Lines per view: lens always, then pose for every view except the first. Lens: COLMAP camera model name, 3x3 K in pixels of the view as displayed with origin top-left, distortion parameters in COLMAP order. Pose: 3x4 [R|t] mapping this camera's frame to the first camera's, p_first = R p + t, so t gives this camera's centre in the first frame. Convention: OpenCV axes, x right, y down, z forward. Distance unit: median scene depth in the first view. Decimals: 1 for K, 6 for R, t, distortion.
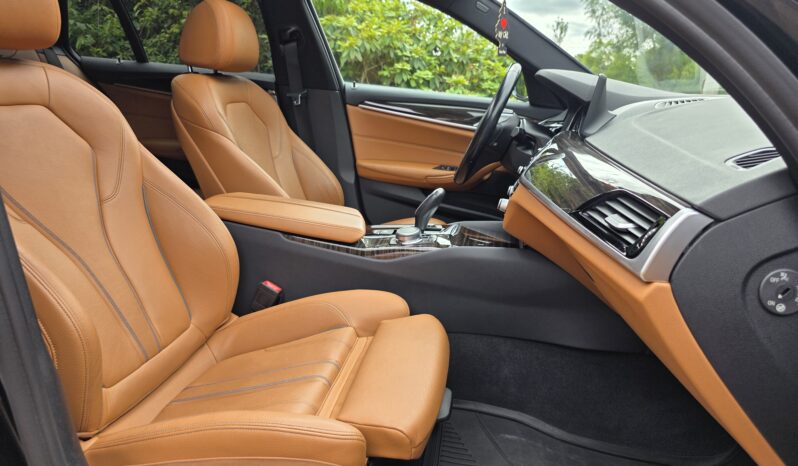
lens RADIAL K [[540.8, 0, 396.0], [0, 540.8, 235.2], [0, 0, 1]] dist [0.047905, -0.041001]
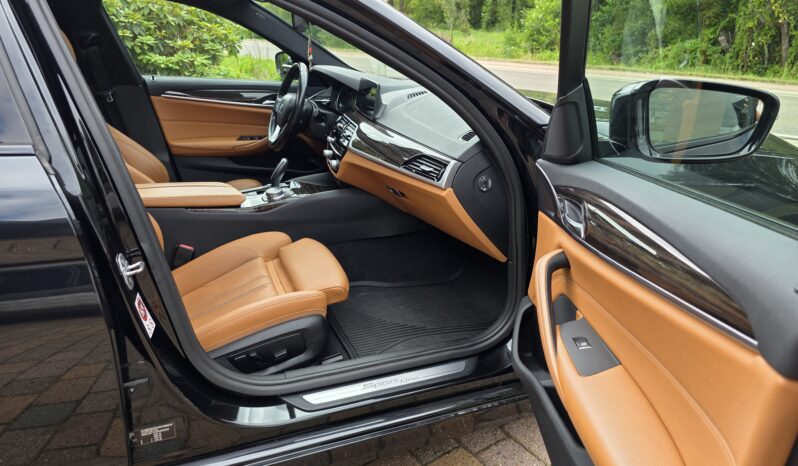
lens RADIAL K [[540.8, 0, 399.6], [0, 540.8, 235.1], [0, 0, 1]] dist [0.047905, -0.041001]
pose [[0.845825, -0.223540, 0.484366, -0.275453], [0.169626, 0.973545, 0.153093, -0.036176], [-0.505775, -0.047329, 0.861366, -0.307599]]
